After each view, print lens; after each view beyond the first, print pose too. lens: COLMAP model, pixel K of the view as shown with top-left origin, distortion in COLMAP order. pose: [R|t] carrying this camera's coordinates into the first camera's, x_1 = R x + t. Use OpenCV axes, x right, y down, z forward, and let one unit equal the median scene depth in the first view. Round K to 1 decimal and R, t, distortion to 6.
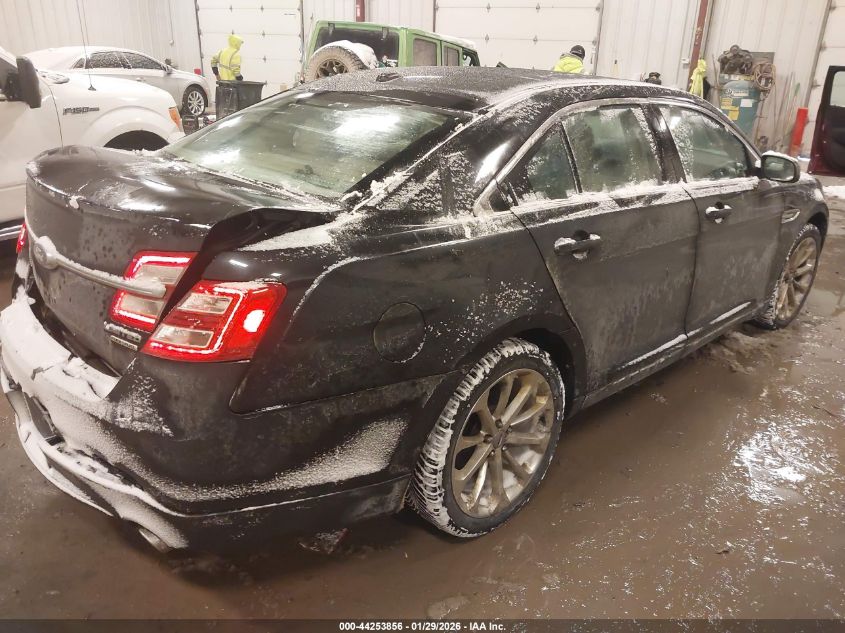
lens RADIAL K [[659.9, 0, 422.5], [0, 659.9, 316.5], [0, 0, 1]] dist [-0.002685, -0.000896]
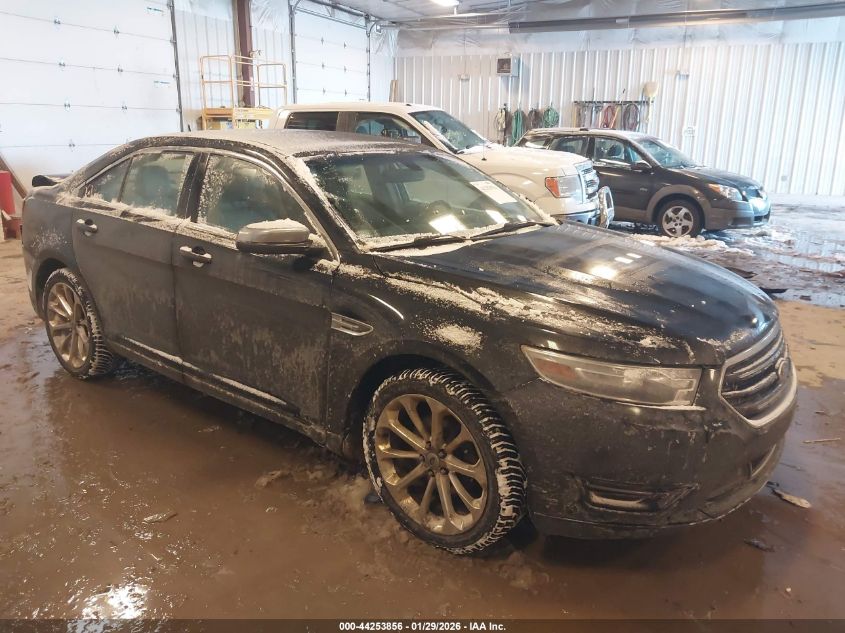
lens RADIAL K [[659.9, 0, 422.5], [0, 659.9, 316.5], [0, 0, 1]] dist [-0.002685, -0.000896]
pose [[0.151395, 0.241125, -0.958613, 1.691747], [-0.378203, 0.910129, 0.169199, -0.424344], [0.913259, 0.336934, 0.228983, 1.244289]]
